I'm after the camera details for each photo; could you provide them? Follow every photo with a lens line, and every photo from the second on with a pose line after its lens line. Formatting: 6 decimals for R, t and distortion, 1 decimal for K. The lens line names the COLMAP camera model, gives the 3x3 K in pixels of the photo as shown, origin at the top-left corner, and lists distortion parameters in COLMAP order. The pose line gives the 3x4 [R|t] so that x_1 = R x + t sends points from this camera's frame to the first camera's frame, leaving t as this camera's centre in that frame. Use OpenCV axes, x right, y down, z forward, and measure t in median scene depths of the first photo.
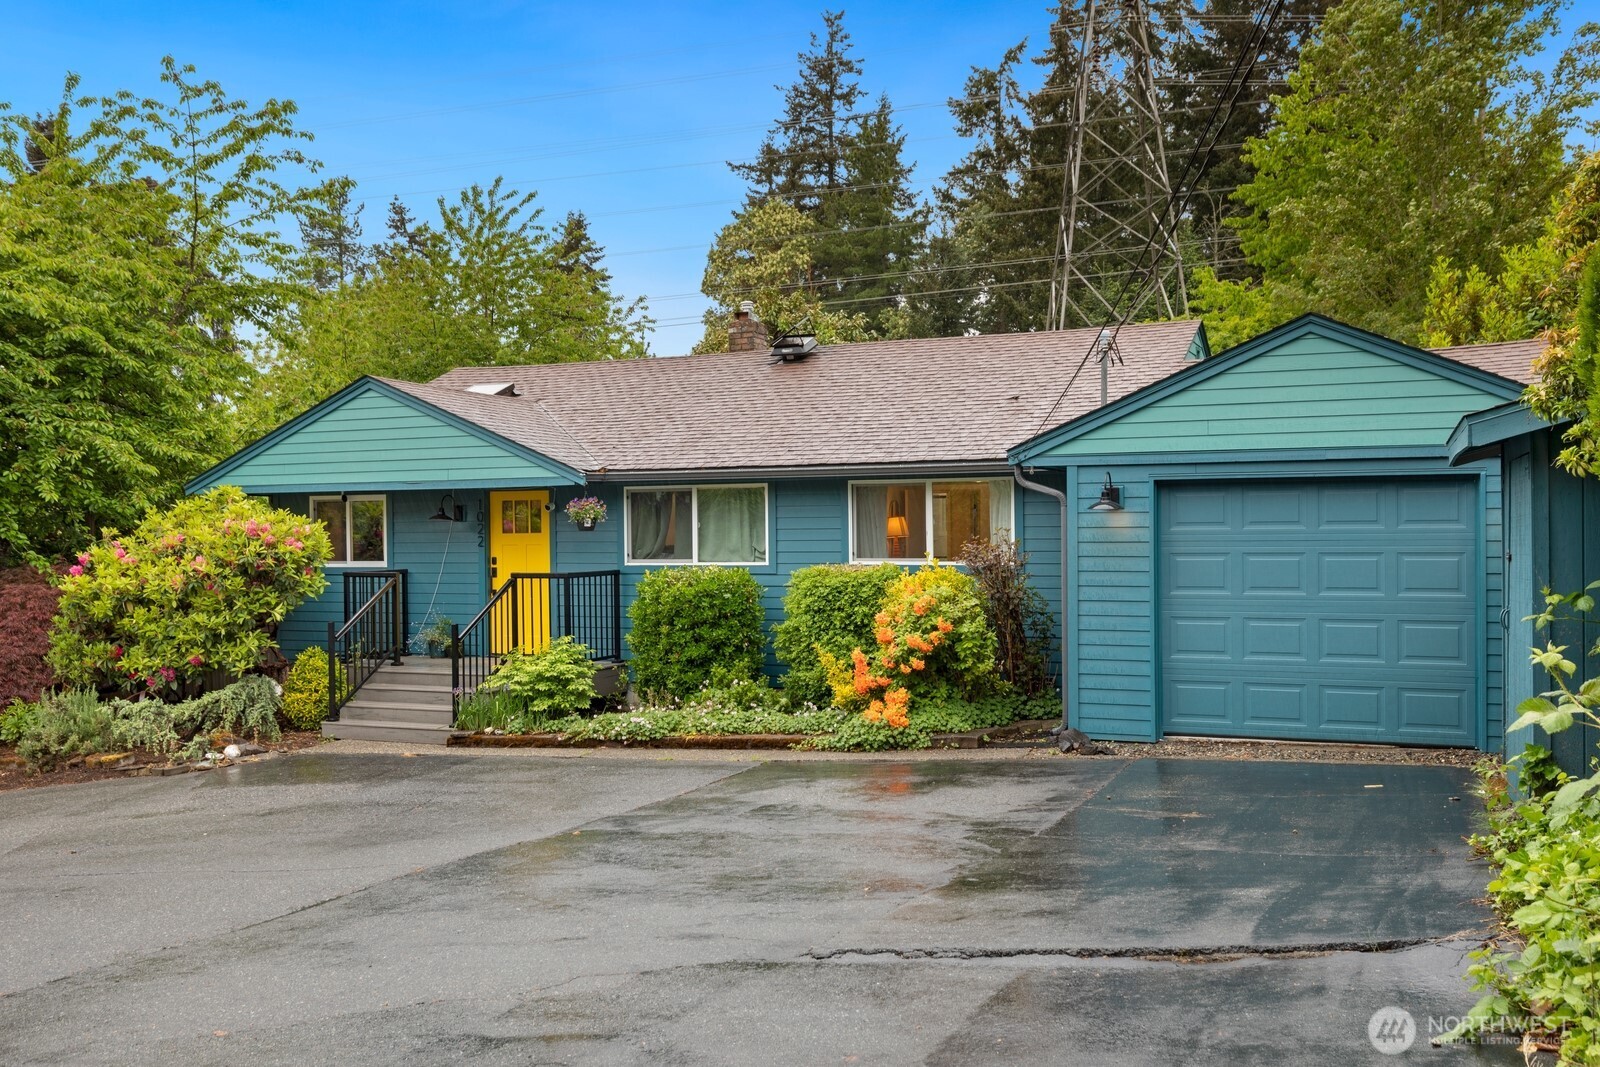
lens RADIAL K [[1454.2, 0, 799.4], [0, 1454.2, 531.0], [0, 0, 1]] dist [0.068117, -0.003730]
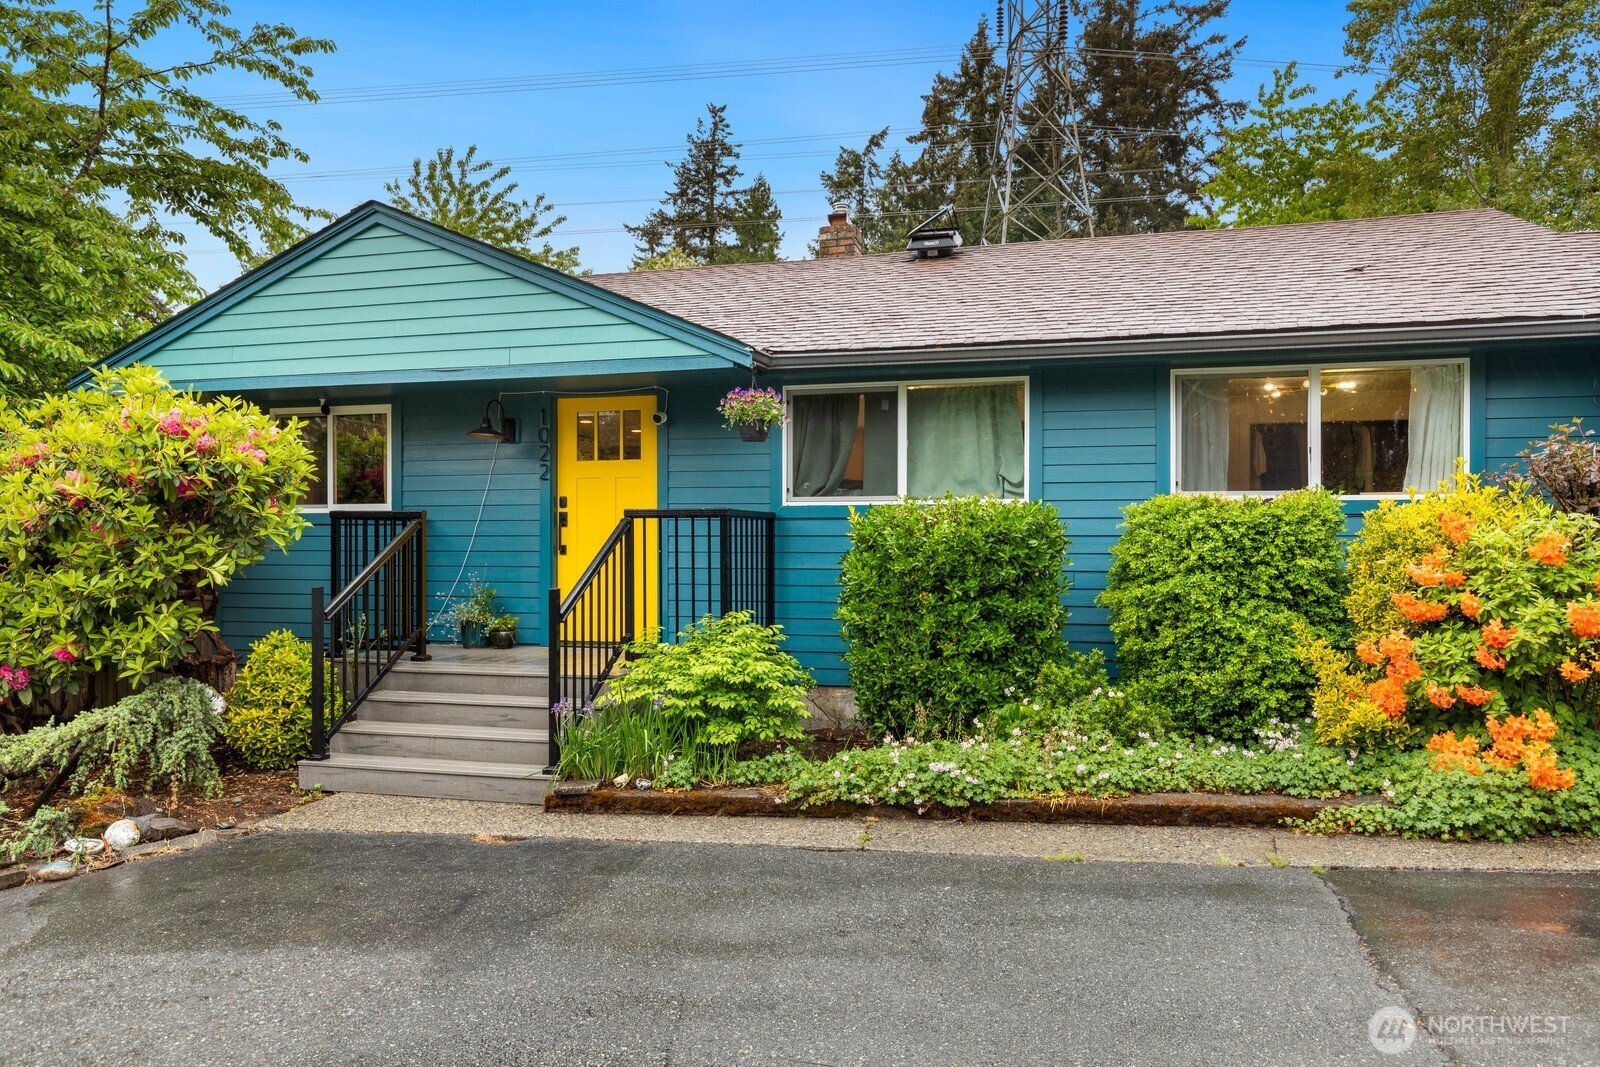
lens RADIAL K [[1063.9, 0, 801.8], [0, 1063.9, 538.8], [0, 0, 1]] dist [0.010445, 0.003407]
pose [[0.987095, 0.010537, 0.159786, -0.197360], [-0.009402, 0.999925, -0.007855, 0.044324], [-0.159857, 0.006251, 0.987120, 0.551521]]
